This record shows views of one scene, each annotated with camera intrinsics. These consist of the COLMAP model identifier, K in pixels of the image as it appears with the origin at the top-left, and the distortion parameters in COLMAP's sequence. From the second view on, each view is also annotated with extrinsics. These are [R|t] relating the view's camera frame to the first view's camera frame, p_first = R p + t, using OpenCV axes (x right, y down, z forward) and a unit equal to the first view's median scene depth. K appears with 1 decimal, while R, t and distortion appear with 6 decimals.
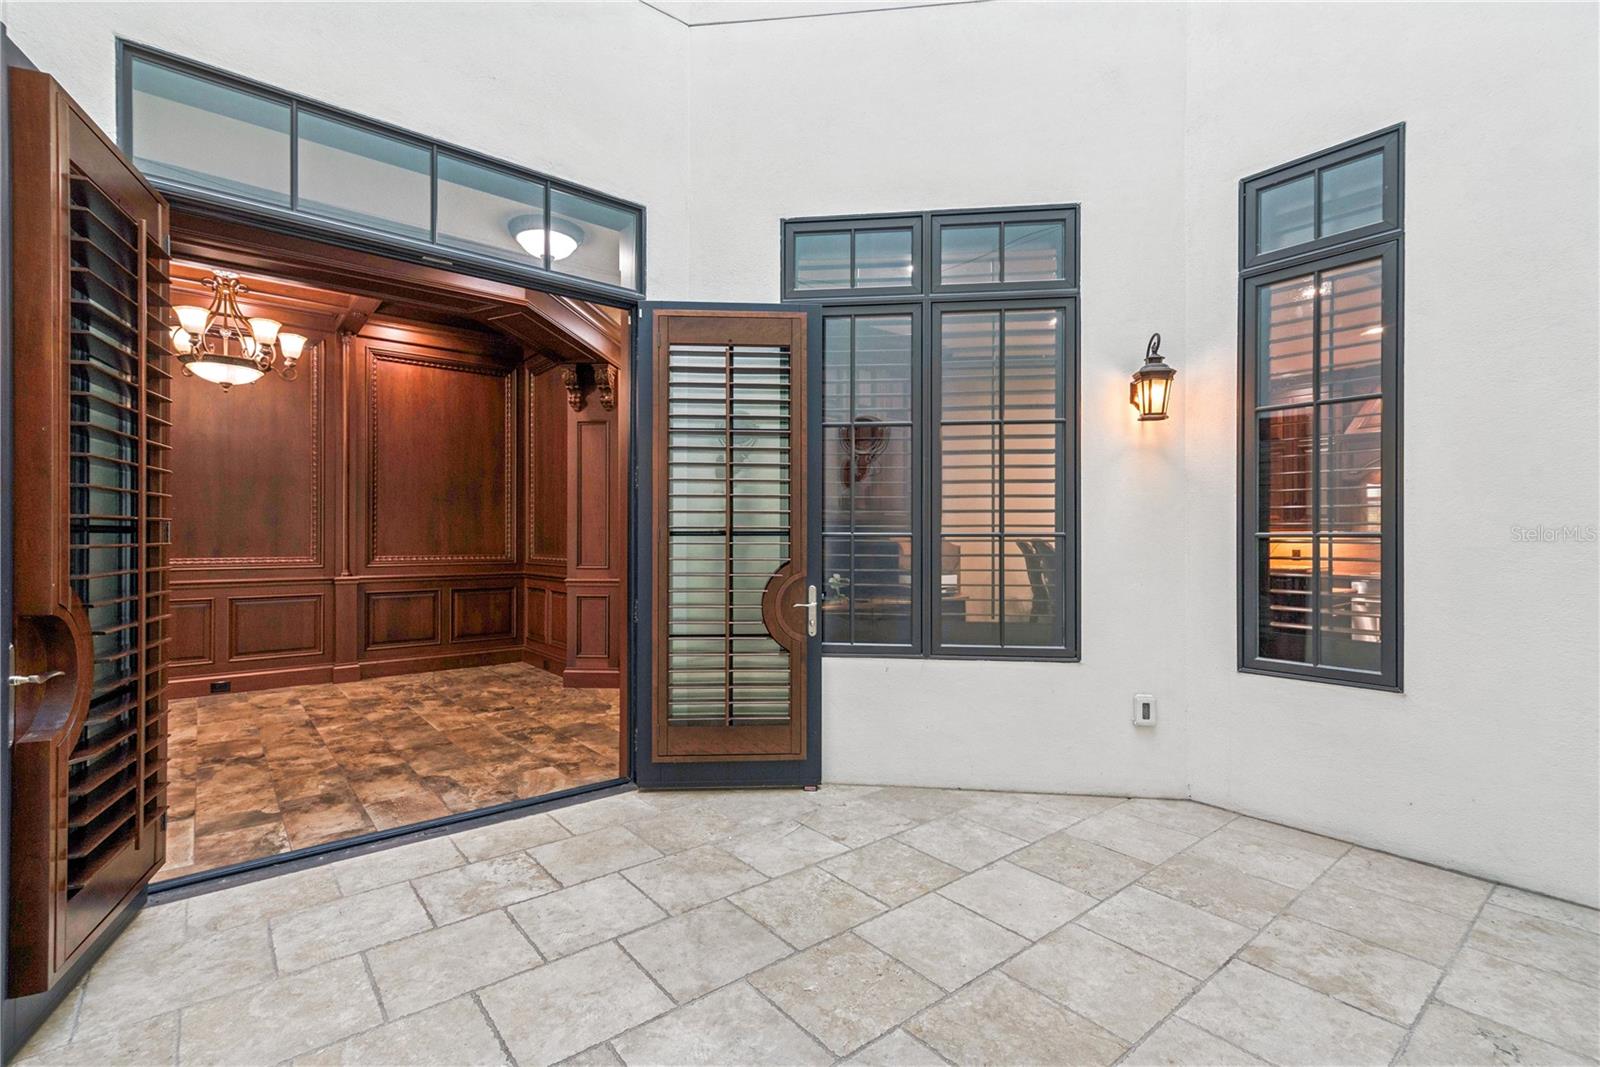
lens RADIAL K [[728.2, 0, 806.5], [0, 728.2, 545.3], [0, 0, 1]] dist [0.014338, -0.000492]
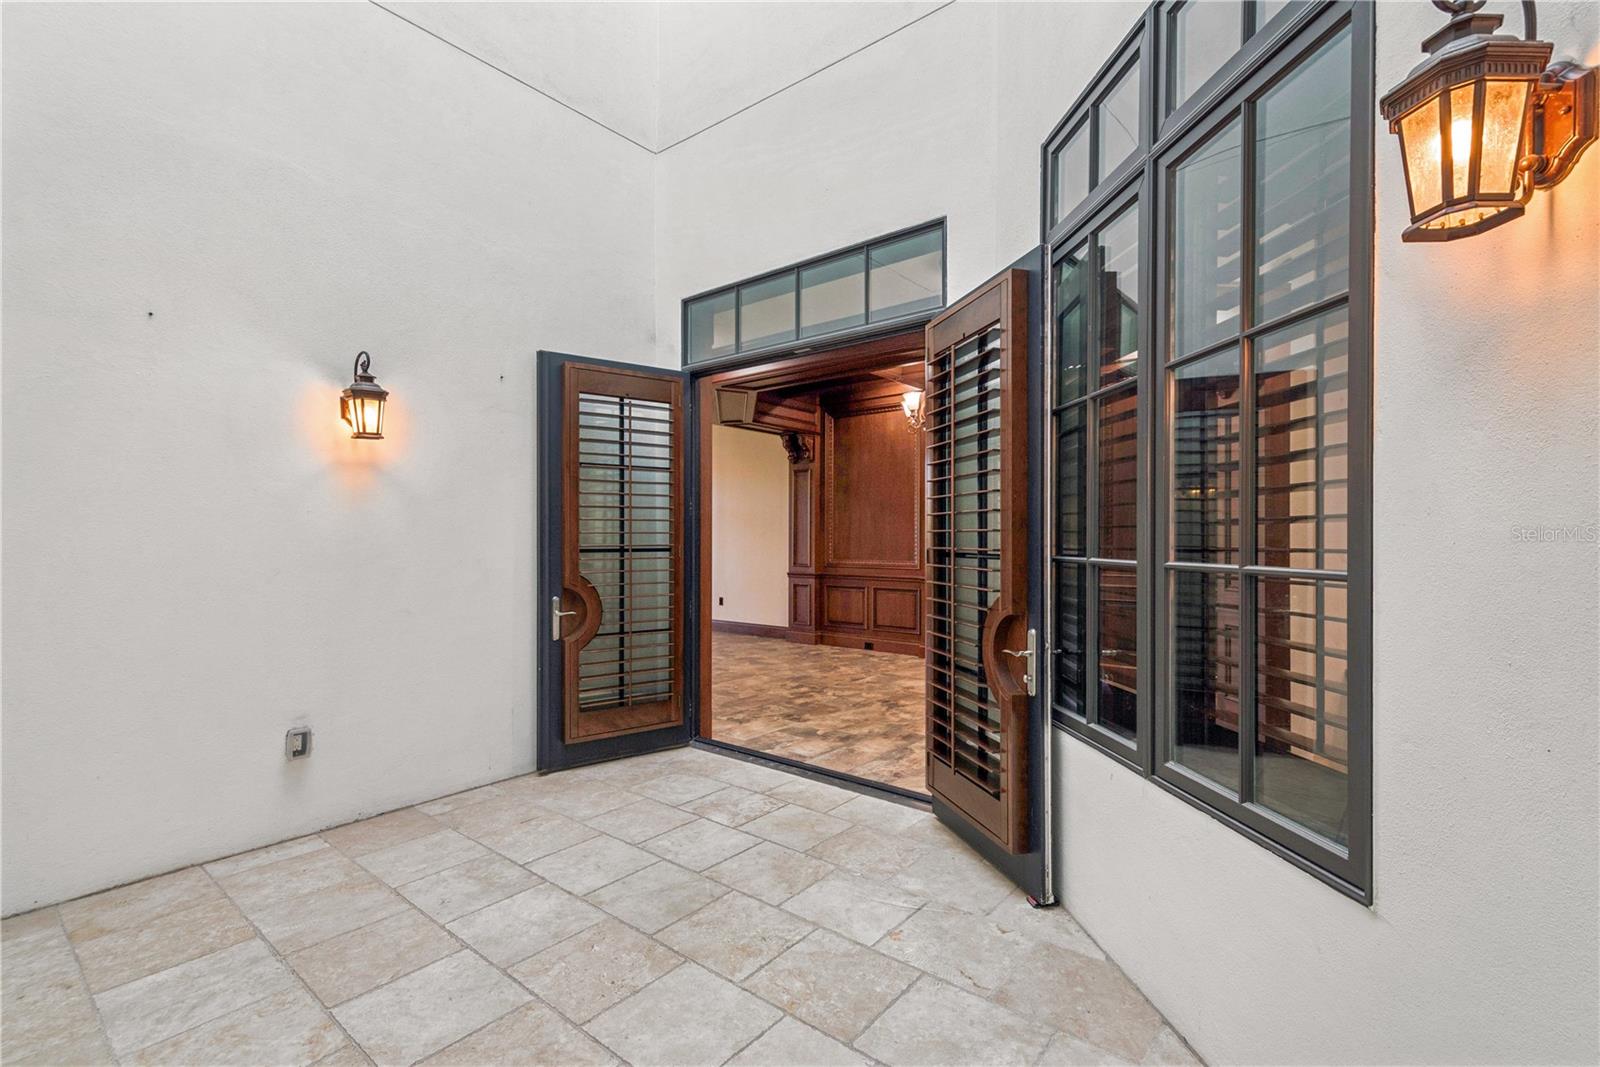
lens RADIAL K [[728.2, 0, 797.1], [0, 728.2, 530.1], [0, 0, 1]] dist [0.014338, -0.000492]
pose [[0.197035, -0.016434, -0.980259, 0.708938], [-0.019834, 0.999588, -0.020745, -0.019122], [0.980196, 0.023530, 0.196628, 0.636060]]
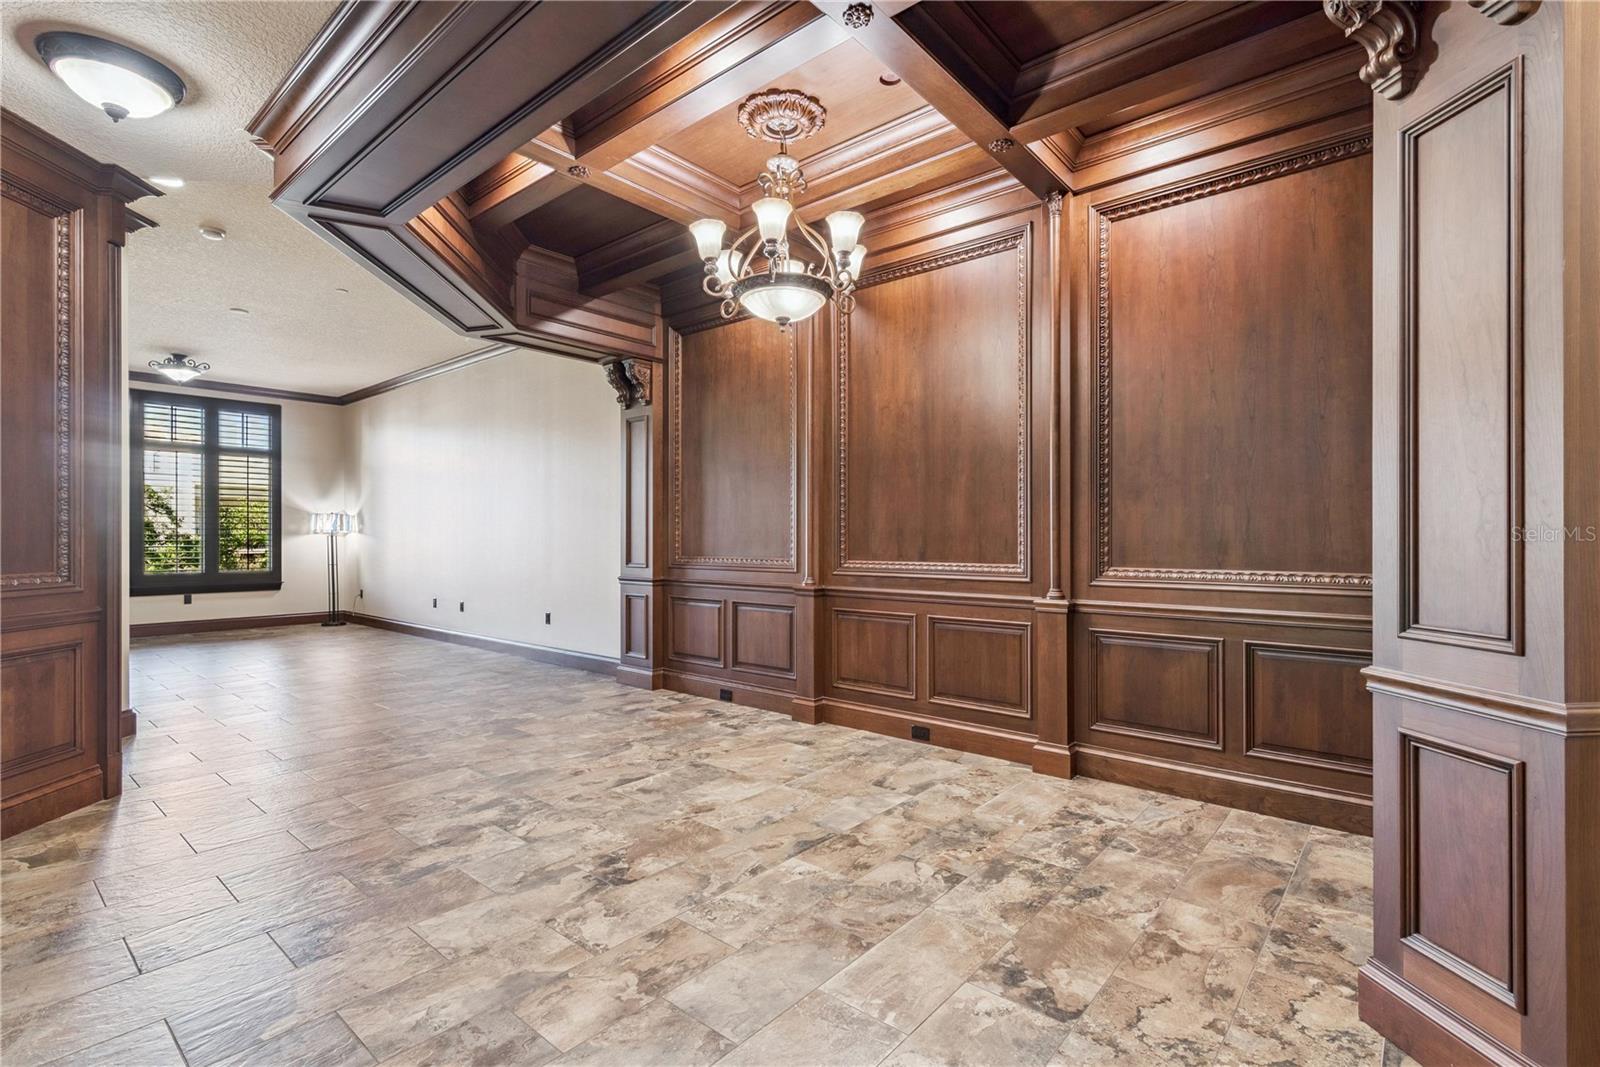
lens RADIAL K [[744.0, 0, 794.7], [0, 744.0, 538.1], [0, 0, 1]] dist [0.009455, -0.001459]
pose [[0.170012, -0.002909, -0.985438, -0.108170], [-0.011357, 0.999923, -0.004911, -0.006057], [0.985377, 0.012026, 0.169966, 1.248422]]
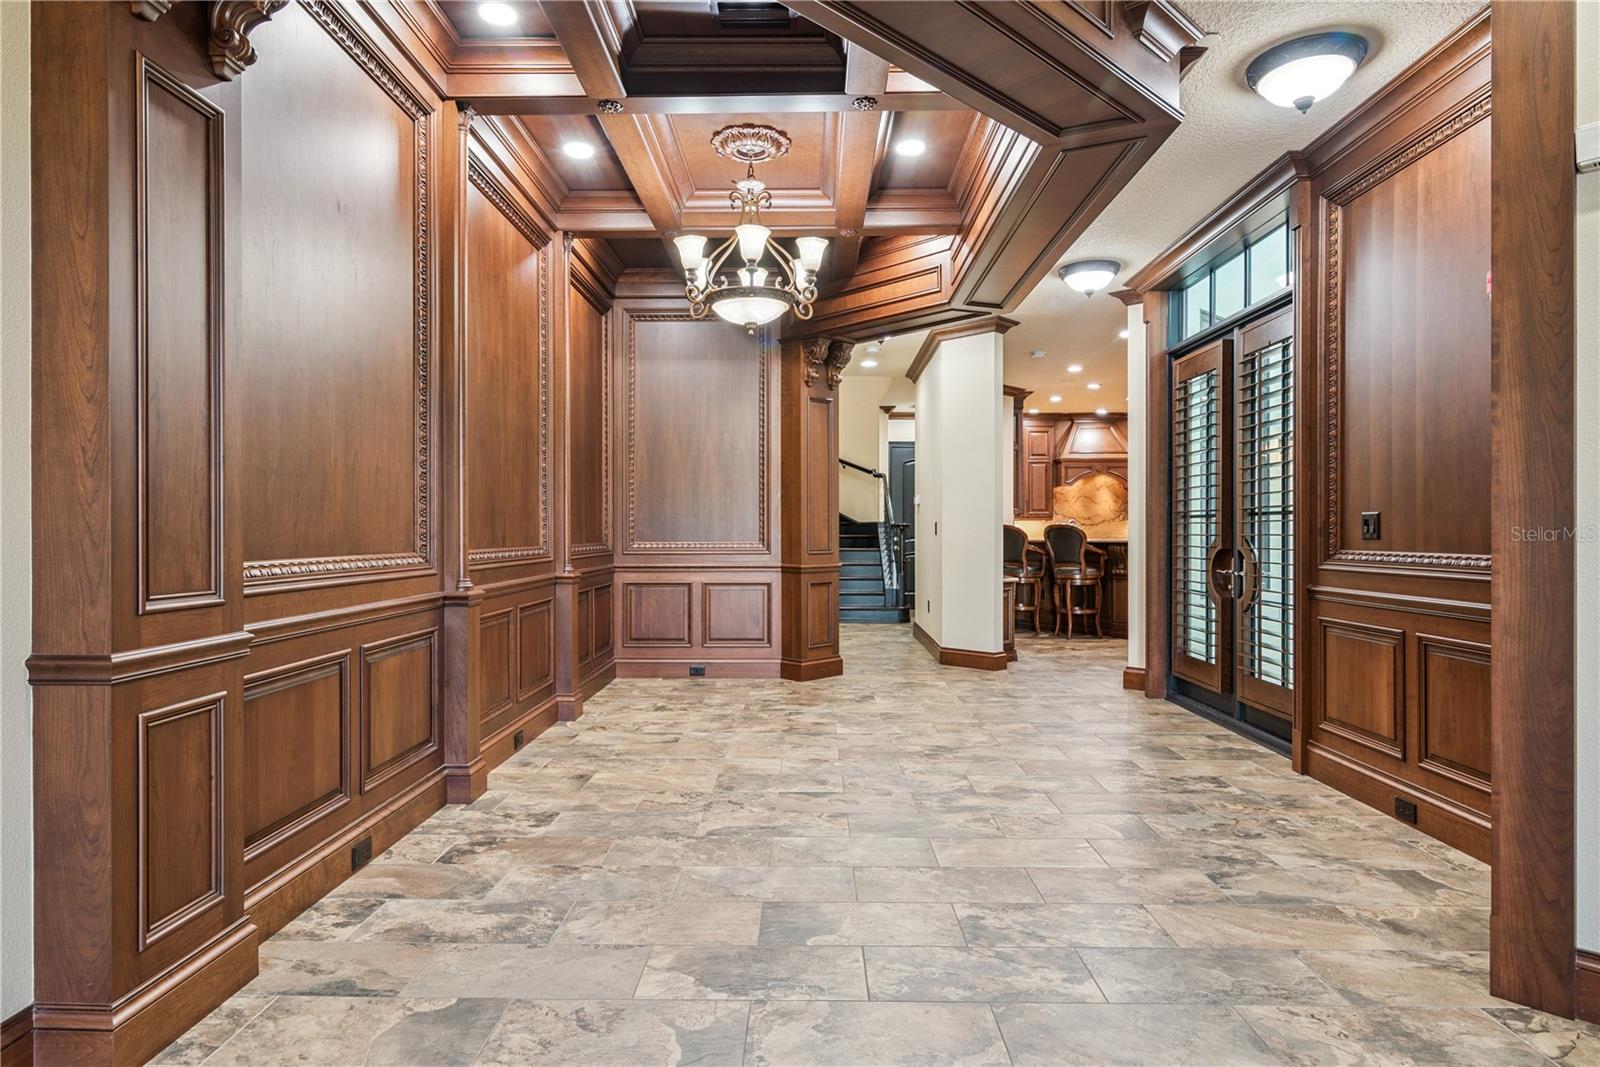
lens RADIAL K [[893.6, 0, 804.8], [0, 893.6, 537.6], [0, 0, 1]] dist [0.016630, -0.000226]
pose [[0.641831, -0.008312, 0.766801, -2.112632], [0.012450, 0.999922, 0.000418, 0.017384], [-0.766745, 0.009279, 0.641884, 0.466668]]
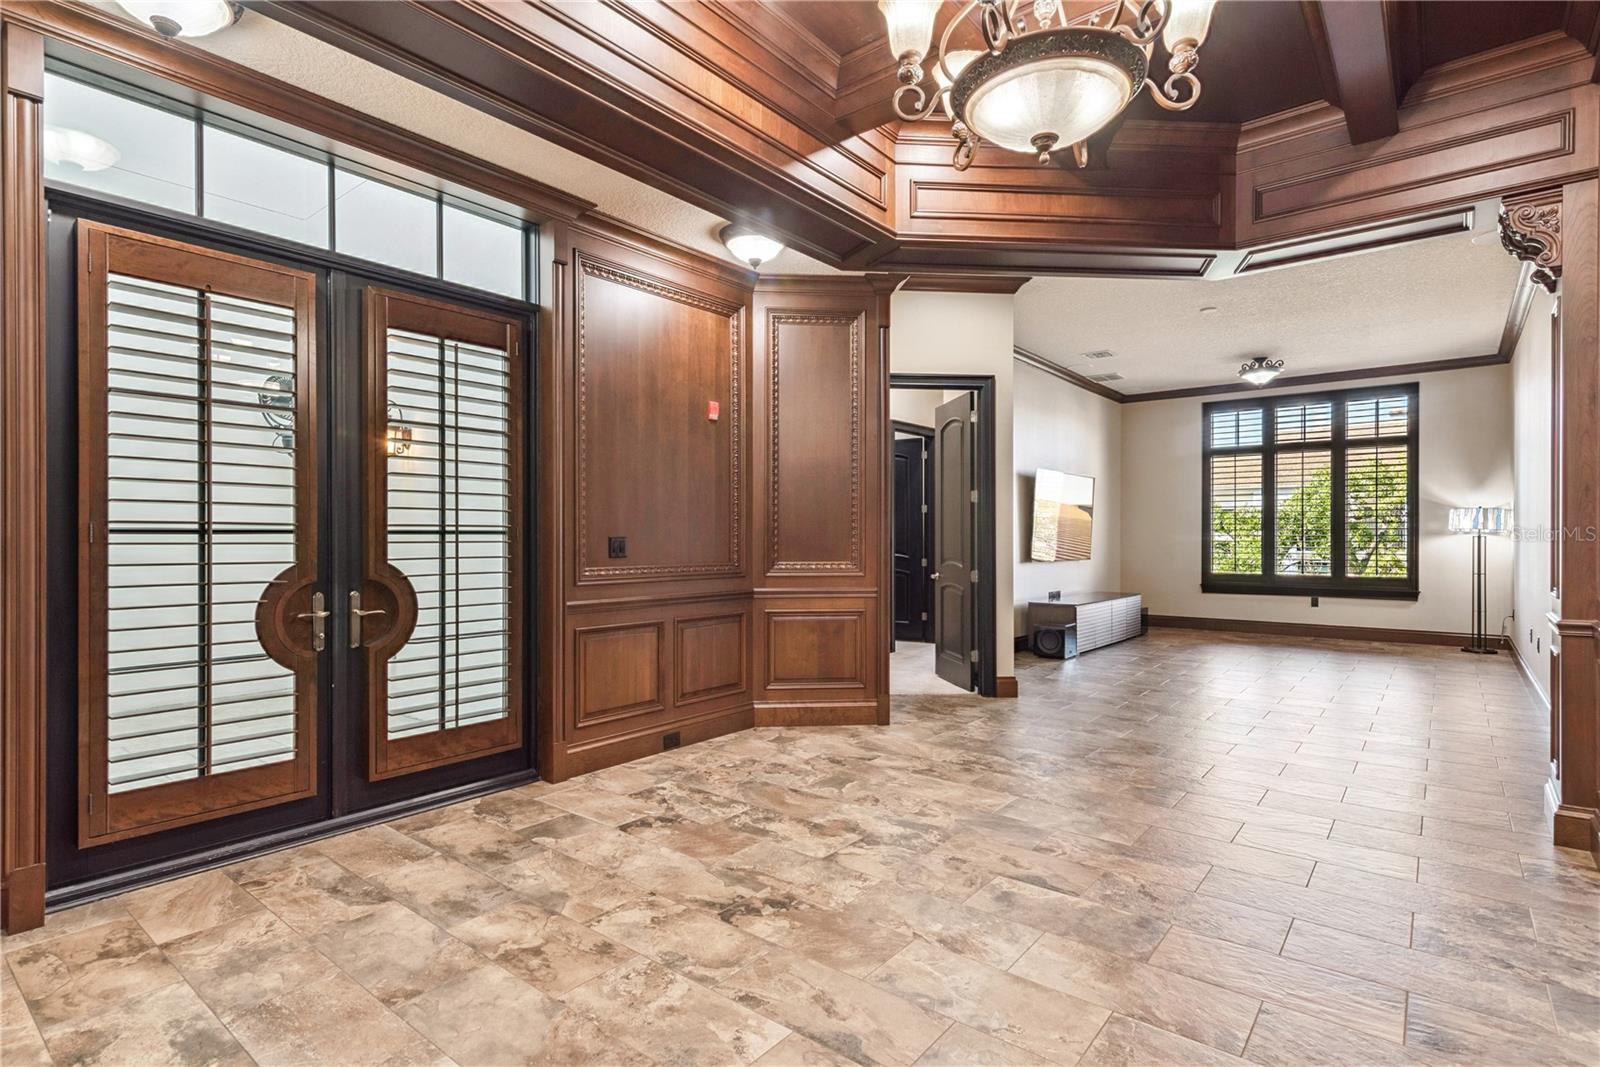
lens RADIAL K [[792.4, 0, 790.5], [0, 792.4, 543.3], [0, 0, 1]] dist [0.009871, 0.000364]
pose [[-0.981069, -0.001957, -0.193646, -0.815436], [-0.005401, 0.999836, 0.017257, -0.017713], [0.193581, 0.017976, -0.980920, 1.951632]]
